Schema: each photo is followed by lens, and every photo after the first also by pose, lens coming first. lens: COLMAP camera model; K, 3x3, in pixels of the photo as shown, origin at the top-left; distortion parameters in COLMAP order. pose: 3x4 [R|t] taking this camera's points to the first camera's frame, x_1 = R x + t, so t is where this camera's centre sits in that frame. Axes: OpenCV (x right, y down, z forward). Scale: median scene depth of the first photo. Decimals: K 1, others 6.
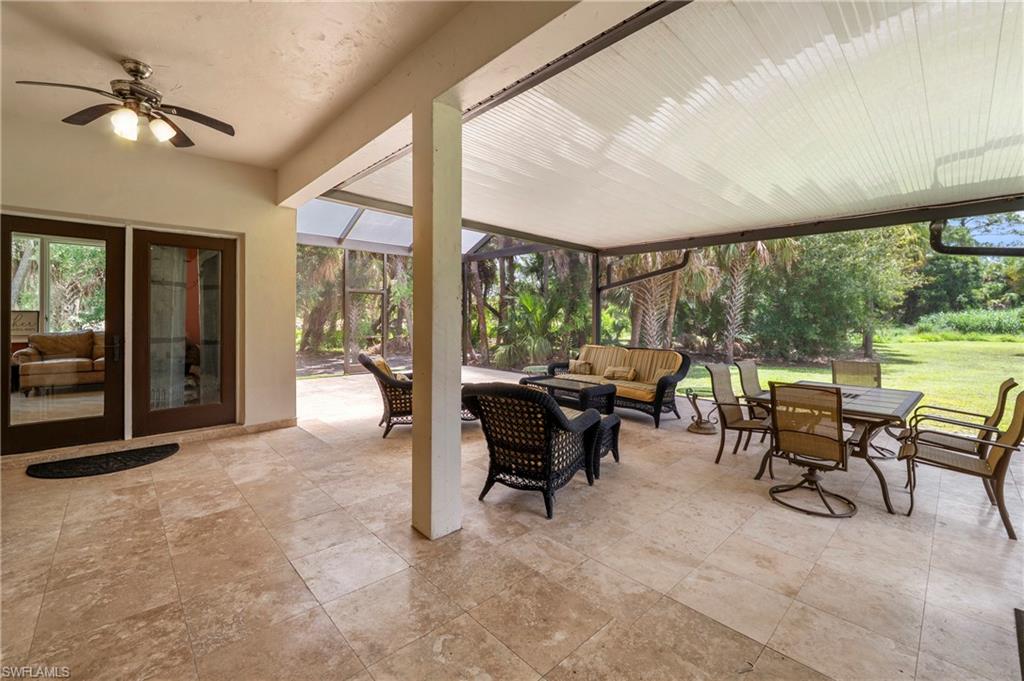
lens RADIAL K [[425.4, 0, 509.6], [0, 425.4, 312.3], [0, 0, 1]] dist [-0.010755, -0.000125]
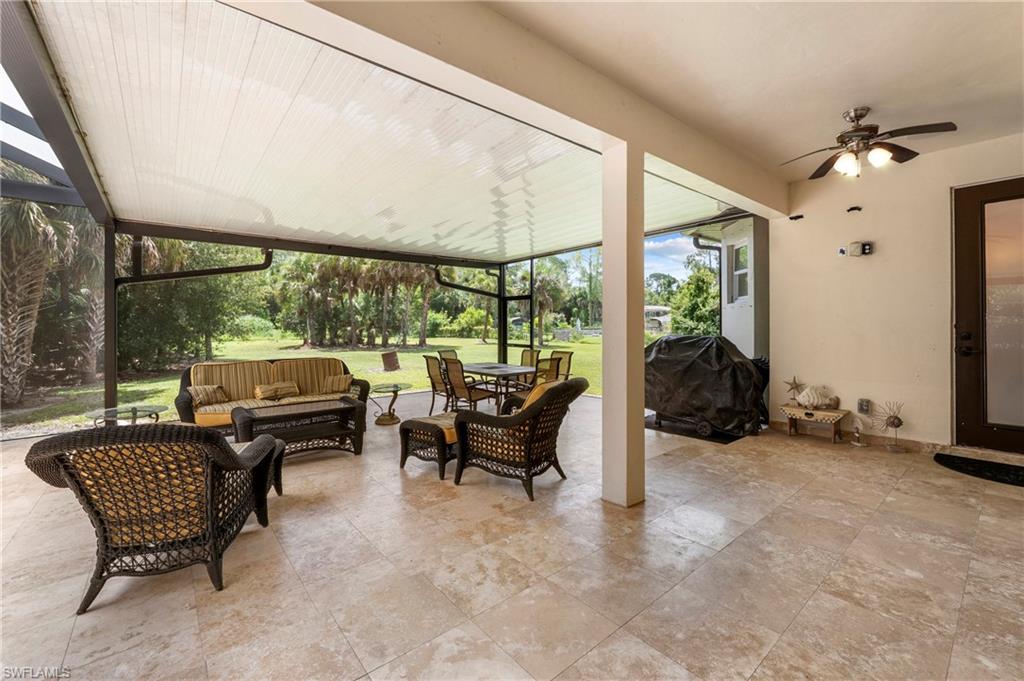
lens RADIAL K [[423.2, 0, 506.3], [0, 423.2, 322.1], [0, 0, 1]] dist [-0.009992, 0.000101]
pose [[0.066443, -0.005241, 0.997776, -1.467974], [-0.006637, 0.999962, 0.005695, 0.002433], [-0.997768, -0.007001, 0.066405, 1.332928]]
